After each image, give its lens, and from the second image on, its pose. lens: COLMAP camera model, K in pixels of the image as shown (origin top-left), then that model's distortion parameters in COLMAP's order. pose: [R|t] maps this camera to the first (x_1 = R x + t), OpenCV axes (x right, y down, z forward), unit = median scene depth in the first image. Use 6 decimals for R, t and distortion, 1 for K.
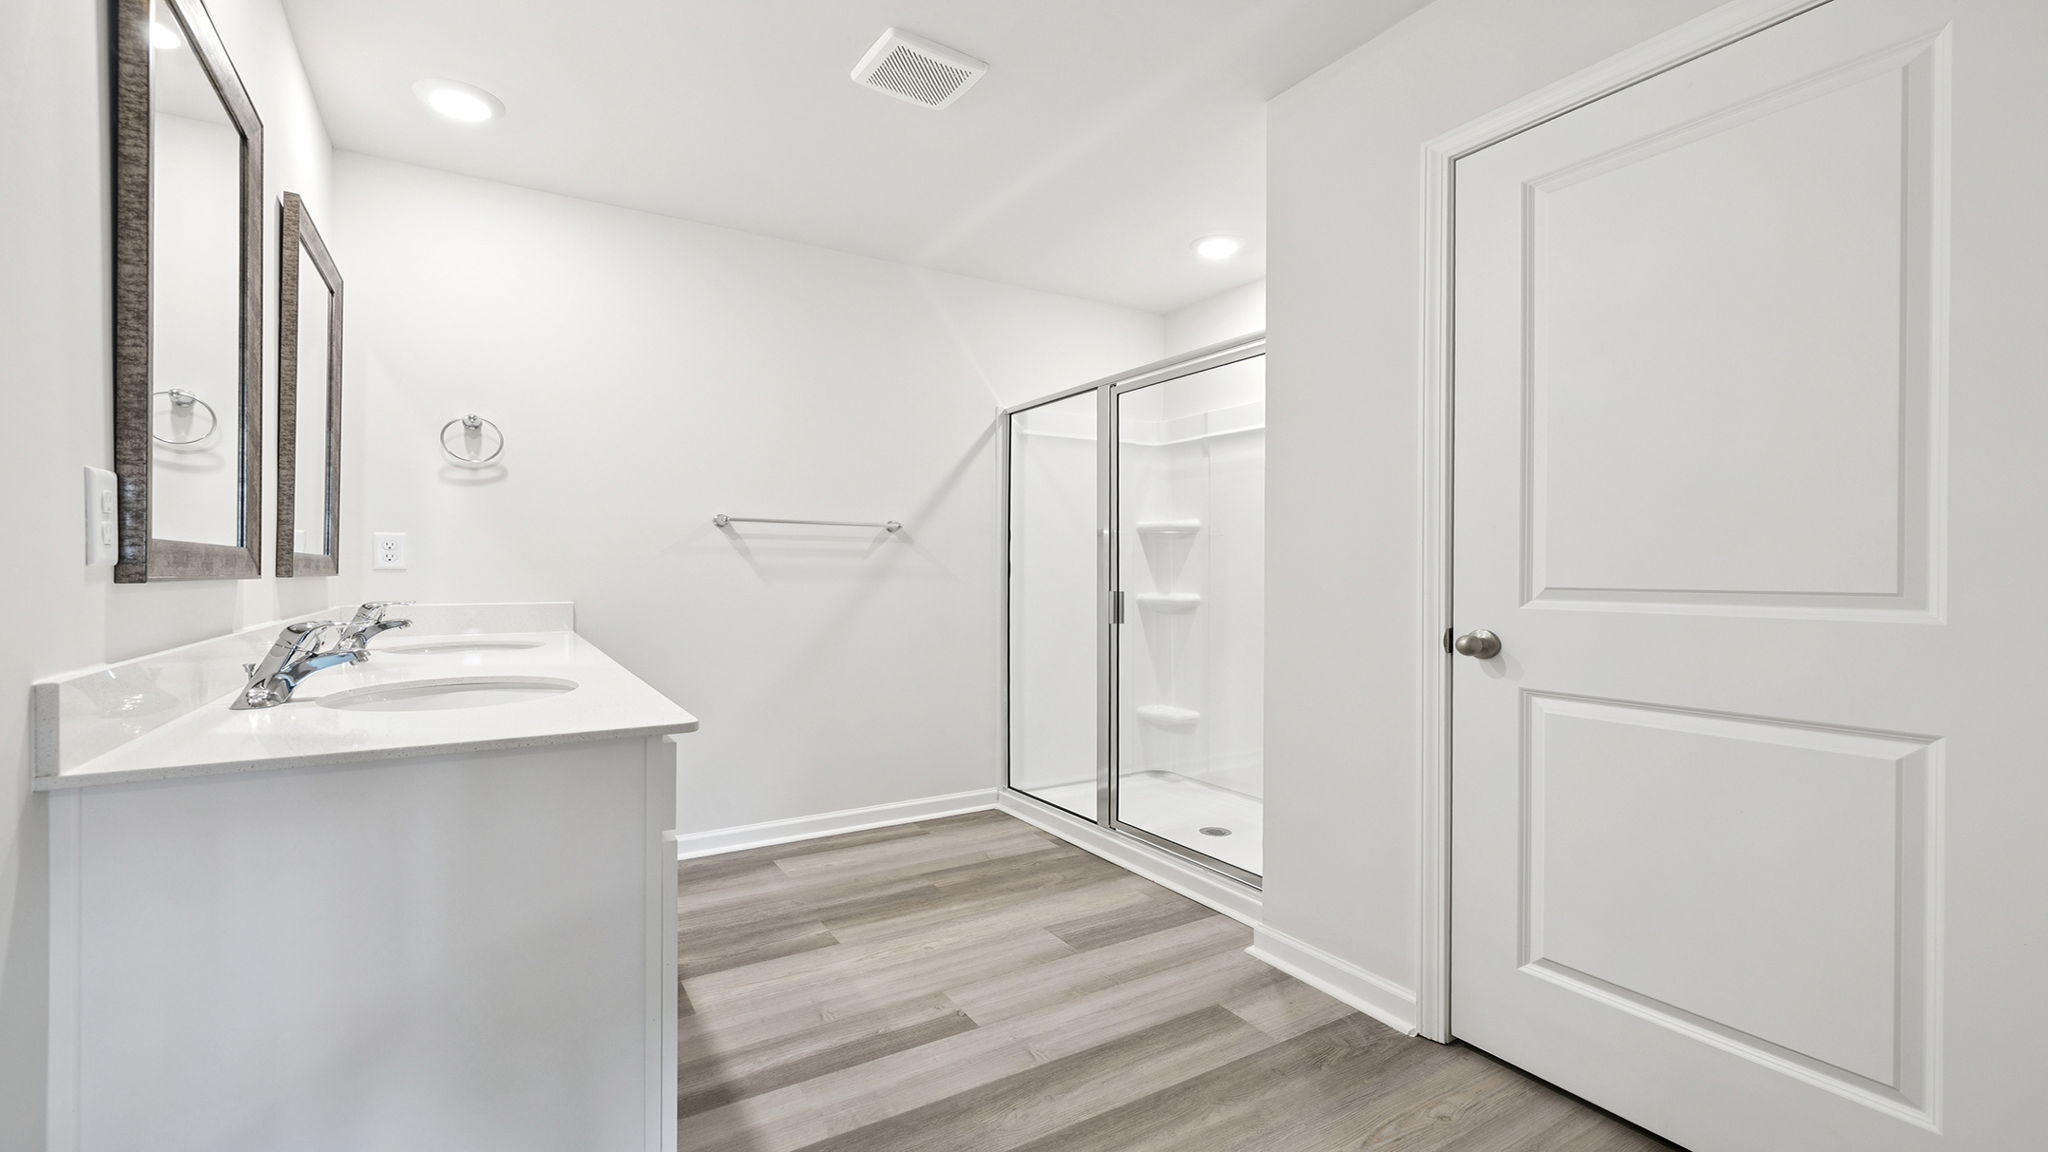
lens RADIAL K [[926.8, 0, 1032.3], [0, 926.8, 568.3], [0, 0, 1]] dist [-0.002187, -0.000052]
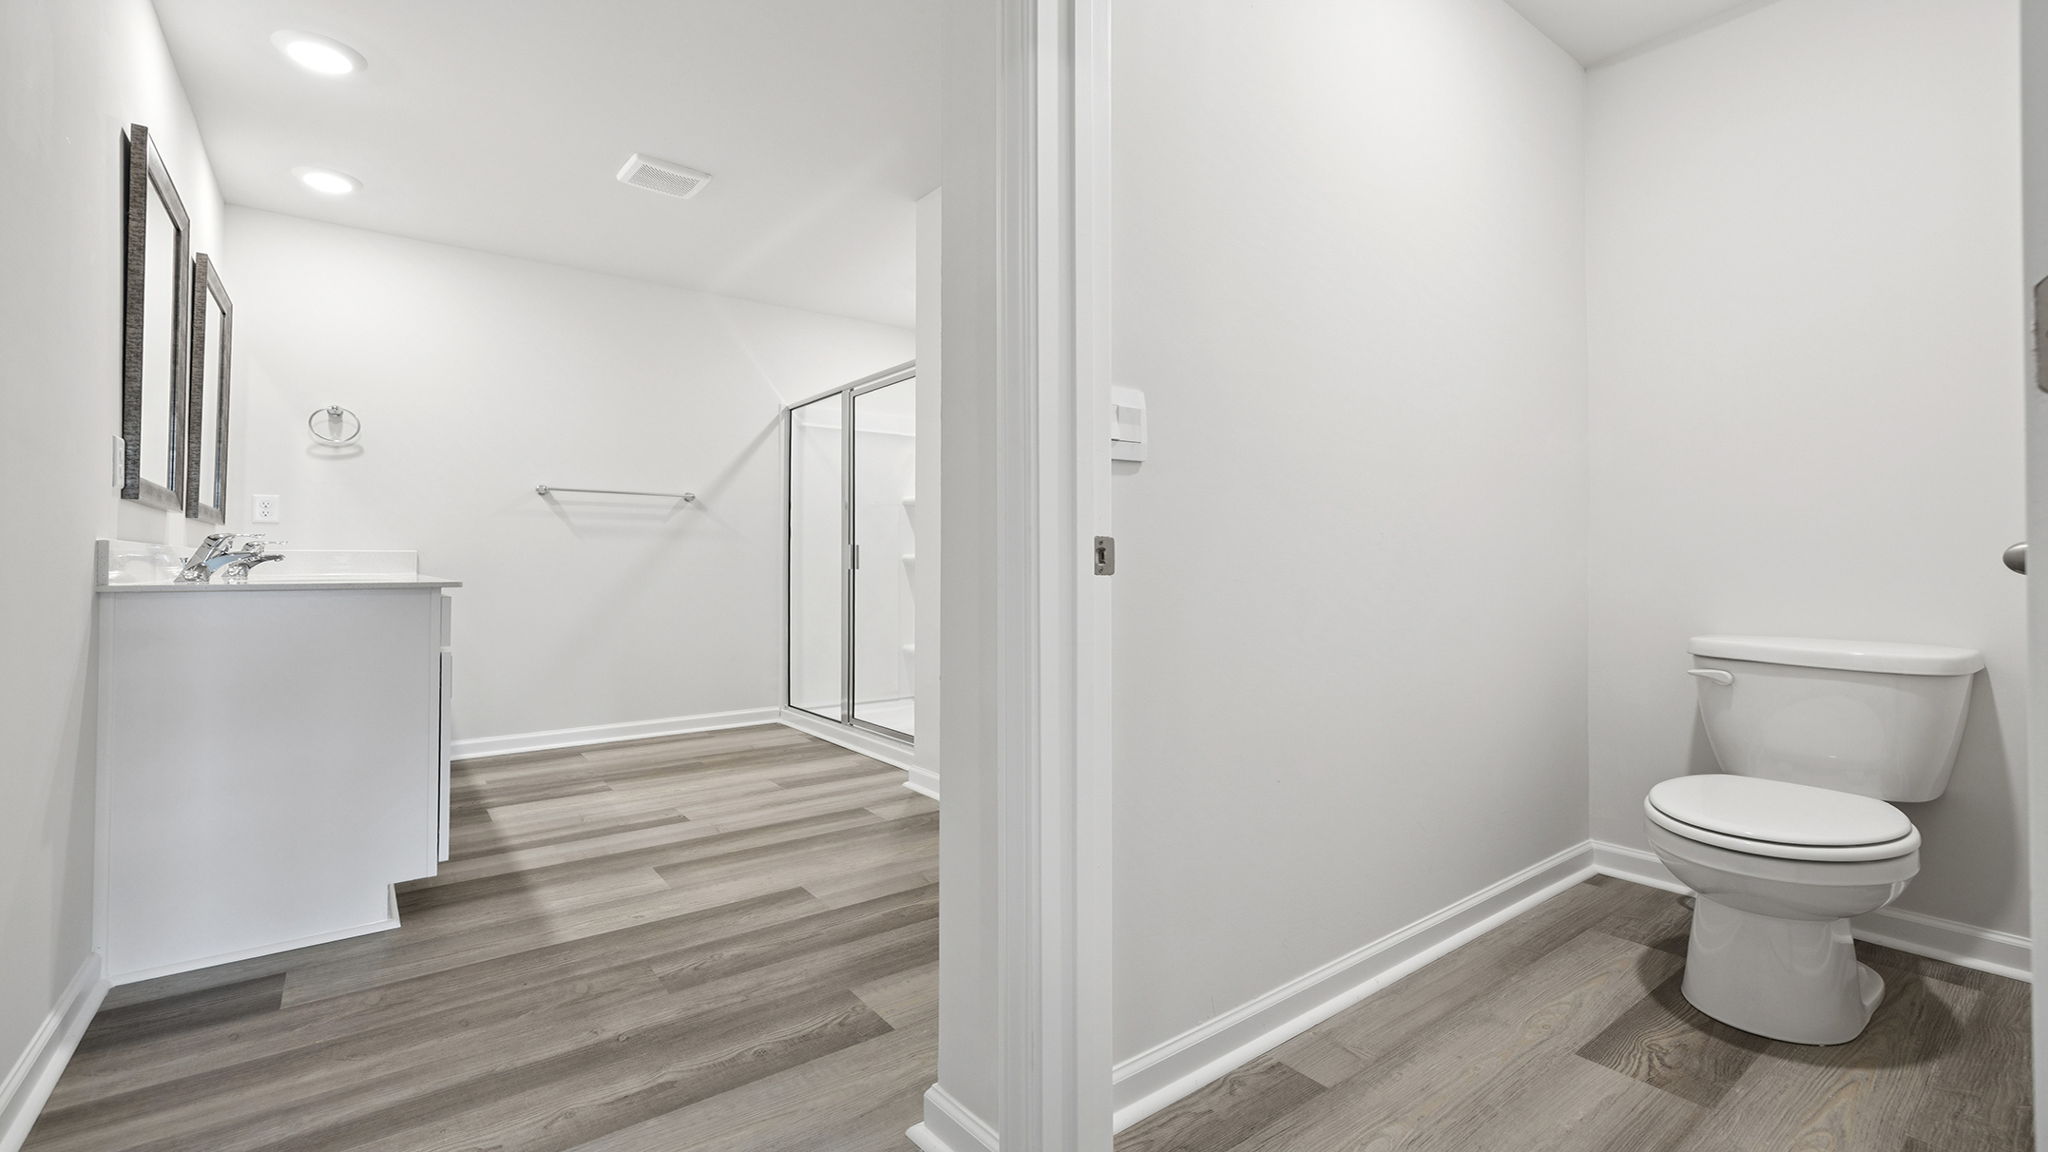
lens RADIAL K [[913.3, 0, 1021.4], [0, 913.3, 538.7], [0, 0, 1]] dist [0.000851, 0.000548]
pose [[0.995318, 0.000432, 0.096652, 0.231461], [0.001702, 0.999757, -0.021994, 0.051413], [-0.096638, 0.022055, 0.995075, -0.367843]]
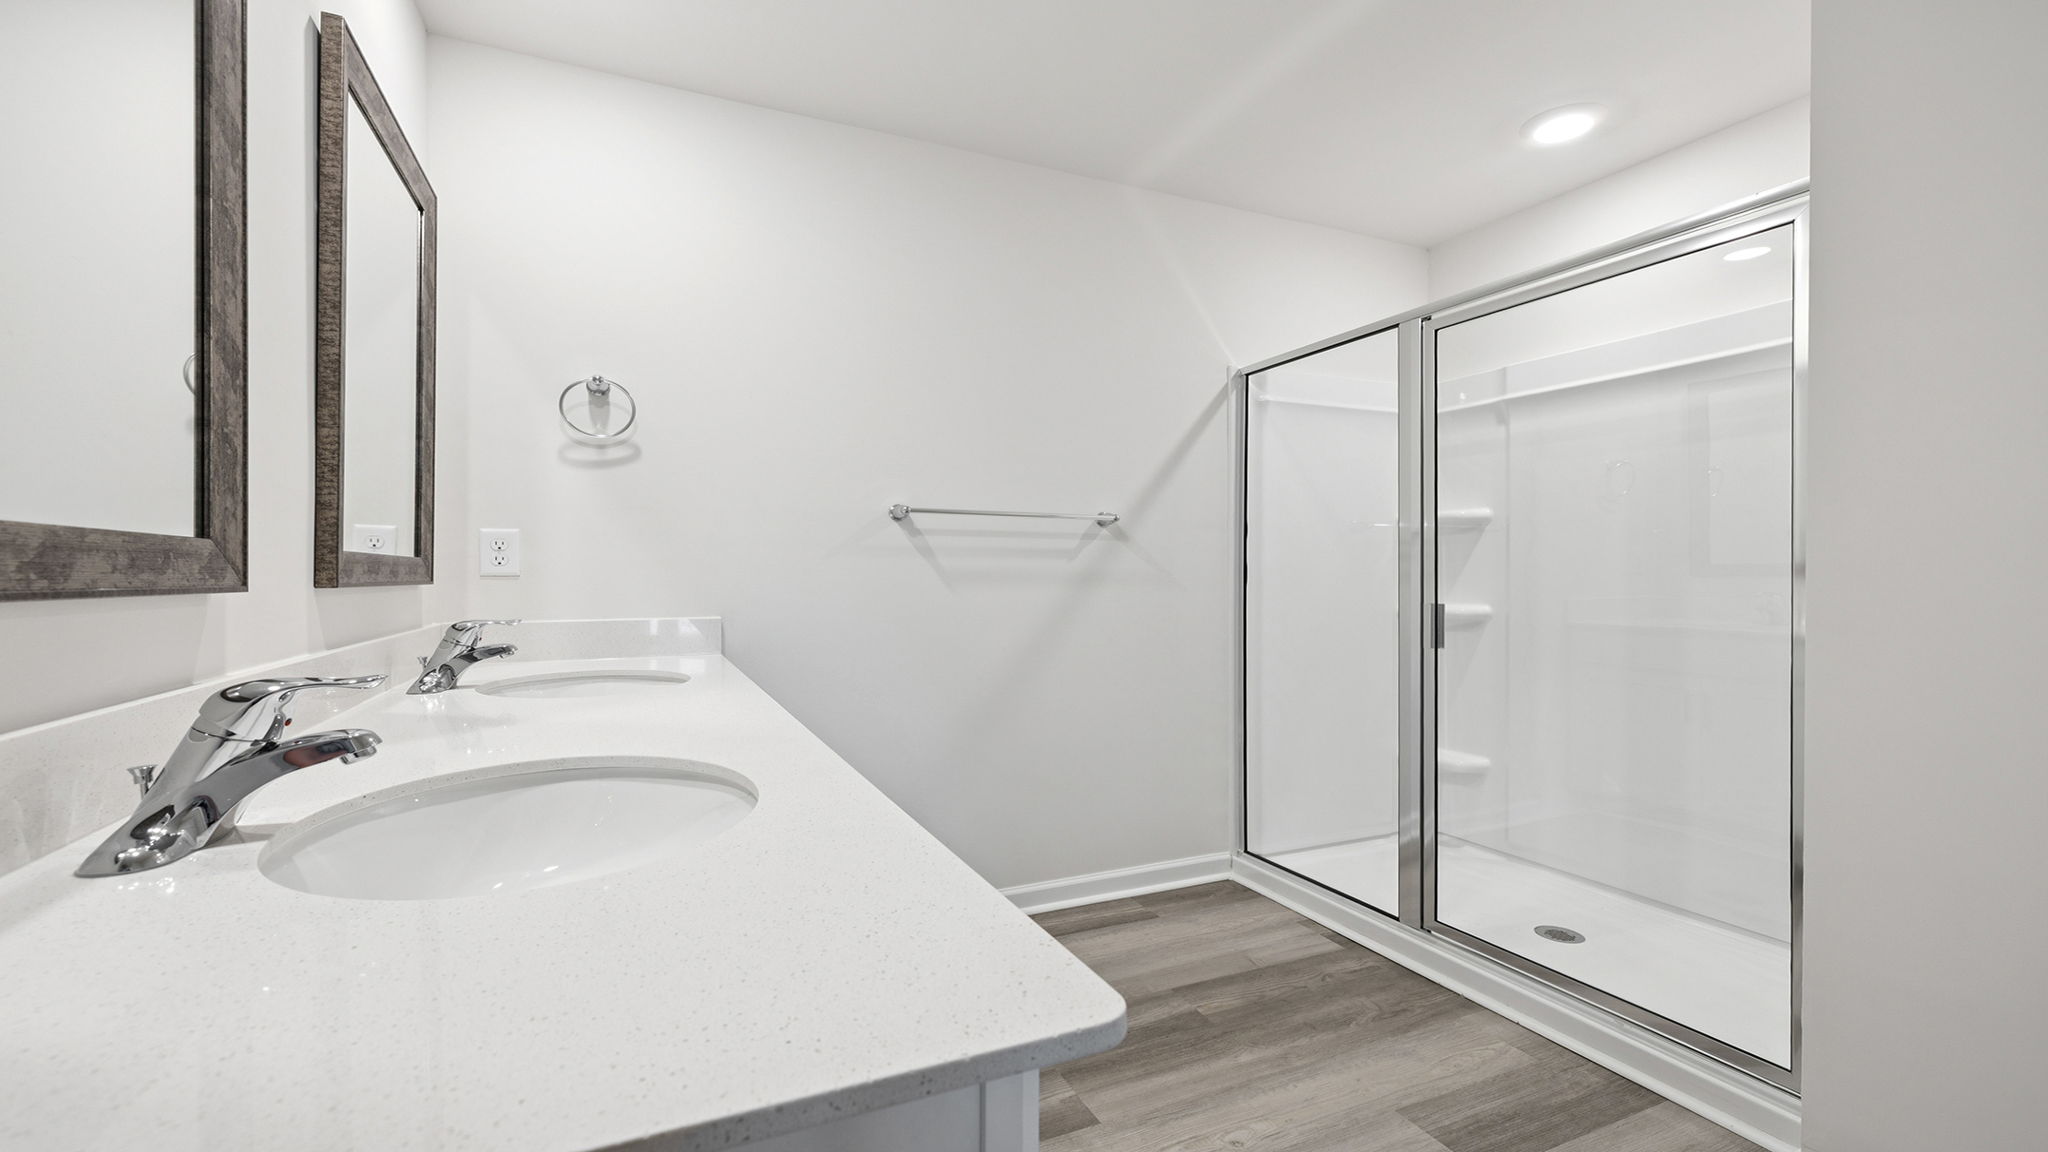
lens RADIAL K [[933.8, 0, 1024.0], [0, 933.8, 576.0], [0, 0, 1]] dist [-0.002066, -0.000034]
pose [[0.991414, -0.002148, -0.130744, -0.146622], [0.002620, 0.999991, 0.003437, -0.000056], [0.130735, -0.003750, 0.991410, 0.266485]]
